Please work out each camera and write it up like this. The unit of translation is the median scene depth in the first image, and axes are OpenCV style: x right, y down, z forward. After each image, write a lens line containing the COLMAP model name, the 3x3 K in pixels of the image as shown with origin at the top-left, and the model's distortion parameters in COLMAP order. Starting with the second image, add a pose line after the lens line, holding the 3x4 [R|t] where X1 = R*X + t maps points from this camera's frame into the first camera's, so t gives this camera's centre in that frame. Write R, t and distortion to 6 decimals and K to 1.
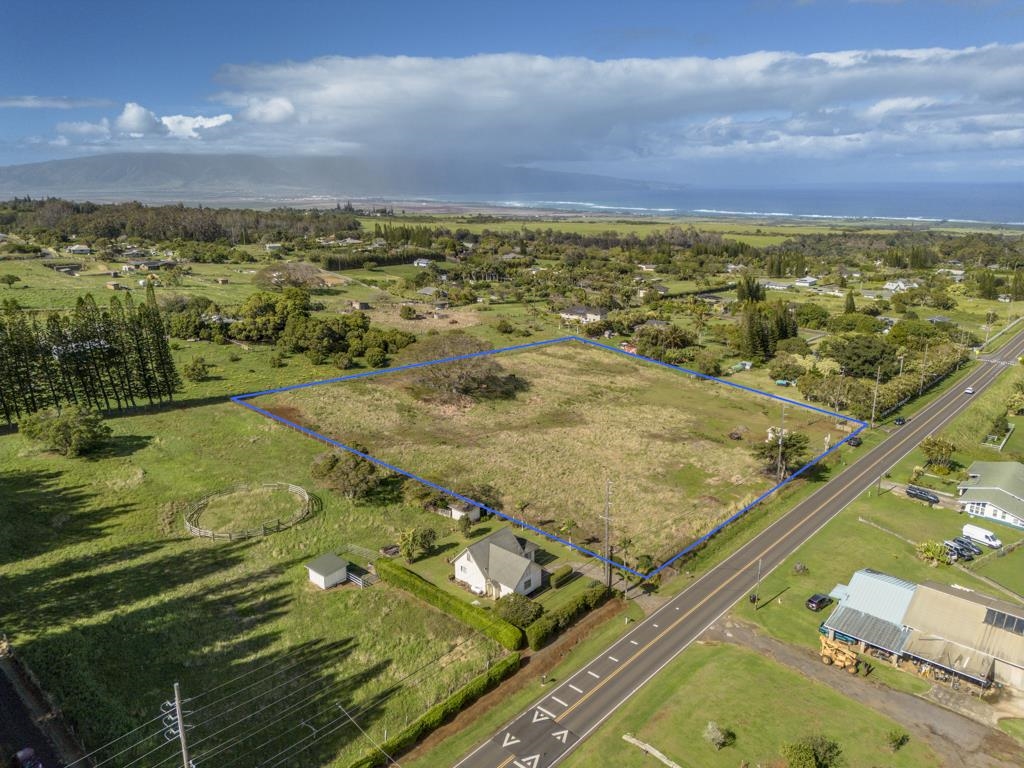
lens RADIAL K [[717.0, 0, 512.0], [0, 717.0, 384.0], [0, 0, 1]] dist [0.088044, -0.096207]
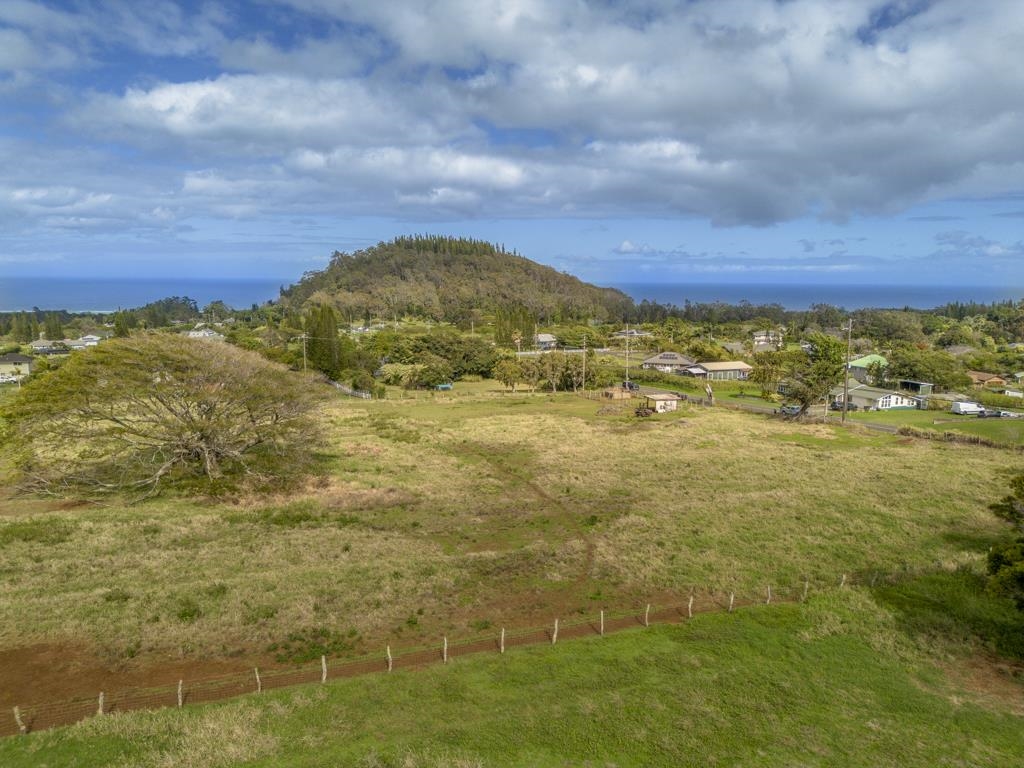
lens RADIAL K [[717.0, 0, 512.0], [0, 717.0, 384.0], [0, 0, 1]] dist [0.088044, -0.096207]
pose [[0.422607, -0.130949, 0.896803, -0.426541], [0.239613, 0.970442, 0.028786, -0.011898], [-0.874064, 0.202721, 0.441493, 0.787634]]
